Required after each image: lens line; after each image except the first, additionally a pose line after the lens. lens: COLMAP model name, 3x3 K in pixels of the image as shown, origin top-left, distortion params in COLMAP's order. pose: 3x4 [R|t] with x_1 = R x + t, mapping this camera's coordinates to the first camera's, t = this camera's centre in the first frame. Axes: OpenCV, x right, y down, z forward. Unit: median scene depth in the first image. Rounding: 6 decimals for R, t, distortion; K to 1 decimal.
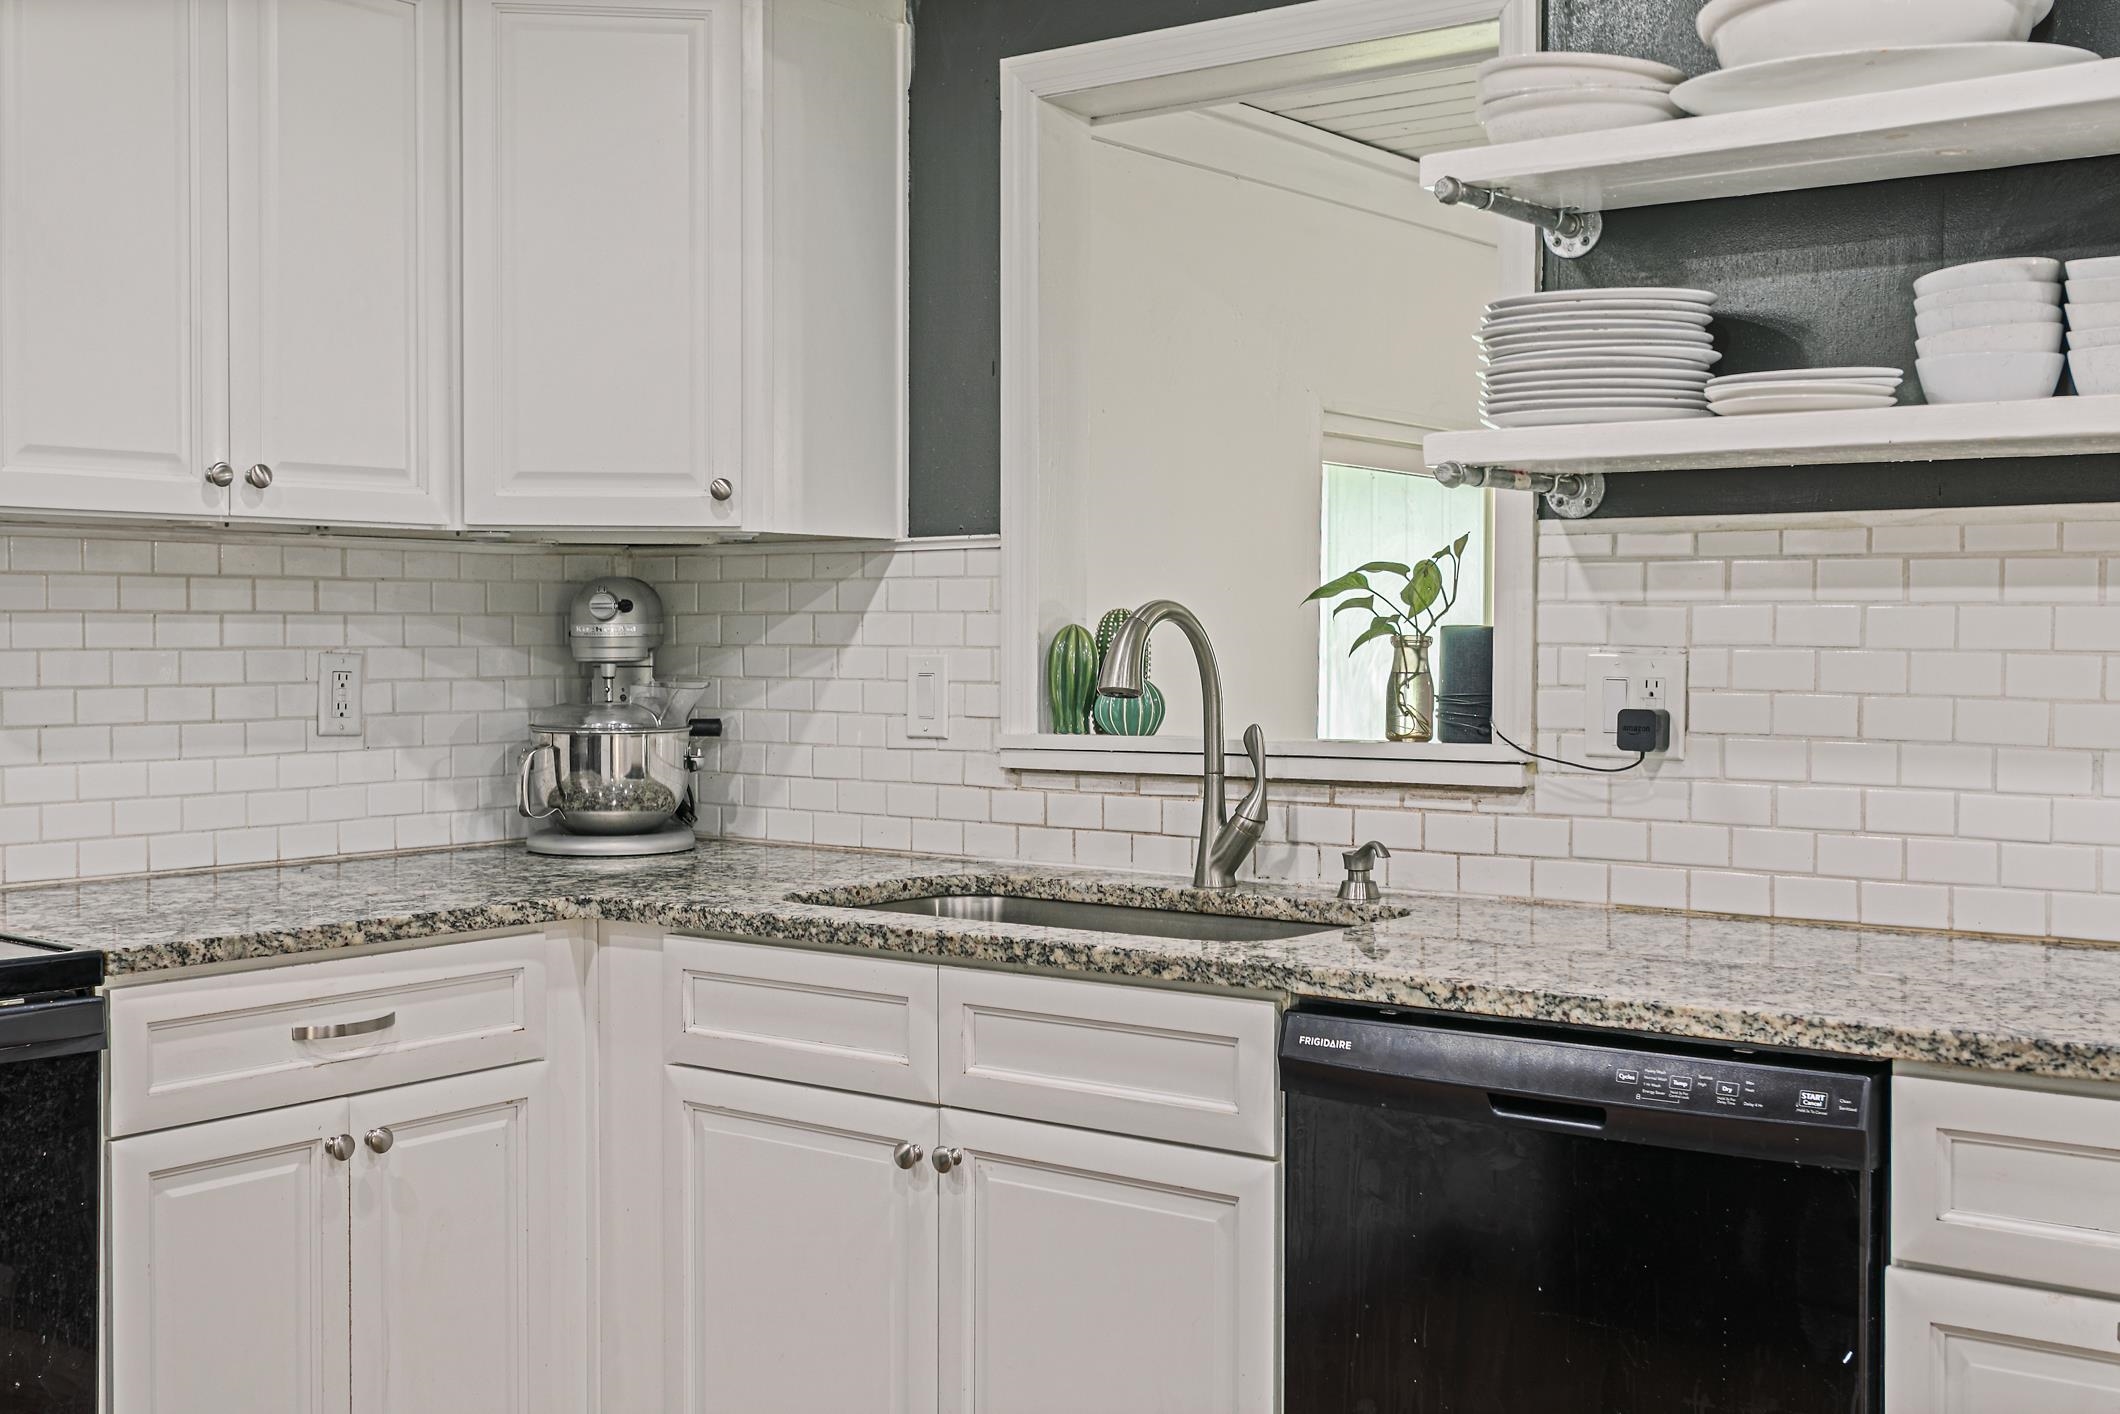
lens RADIAL K [[2430.8, 0, 1059.9], [0, 2430.8, 708.6], [0, 0, 1]] dist [-0.024124, 0.000000]
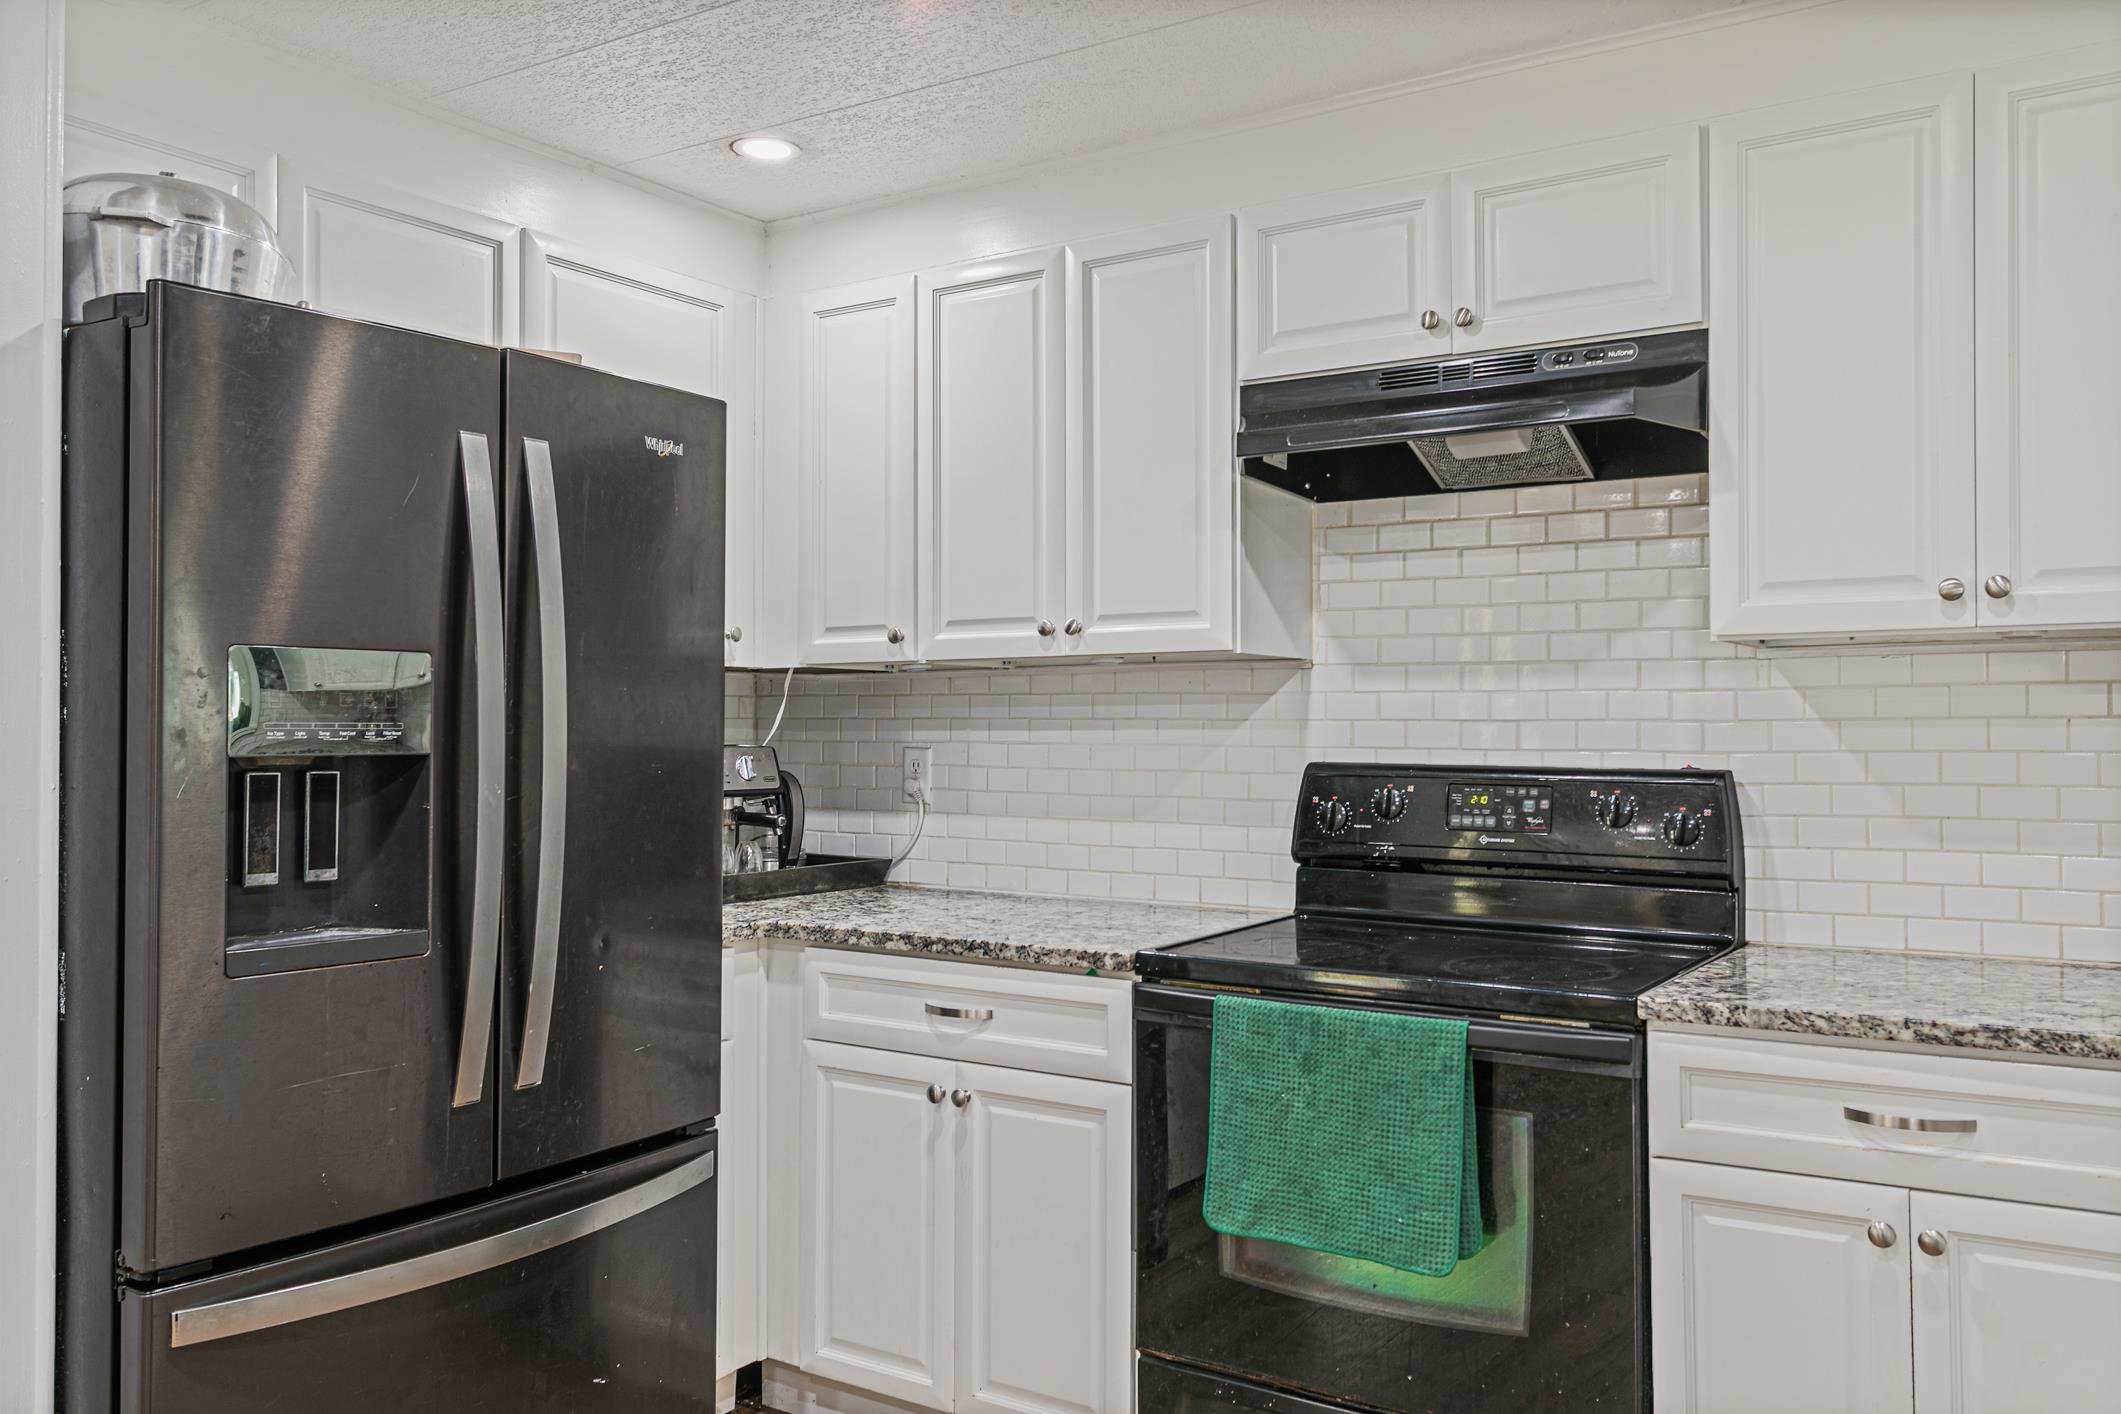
lens RADIAL K [[1718.7, 0, 1060.1], [0, 1718.7, 698.9], [0, 0, 1]] dist [0.012178, 0.000522]
pose [[0.063685, -0.021317, -0.997742, 0.414832], [-0.027194, 0.999364, -0.023088, -0.020778], [0.997599, 0.028603, 0.063065, 0.586854]]
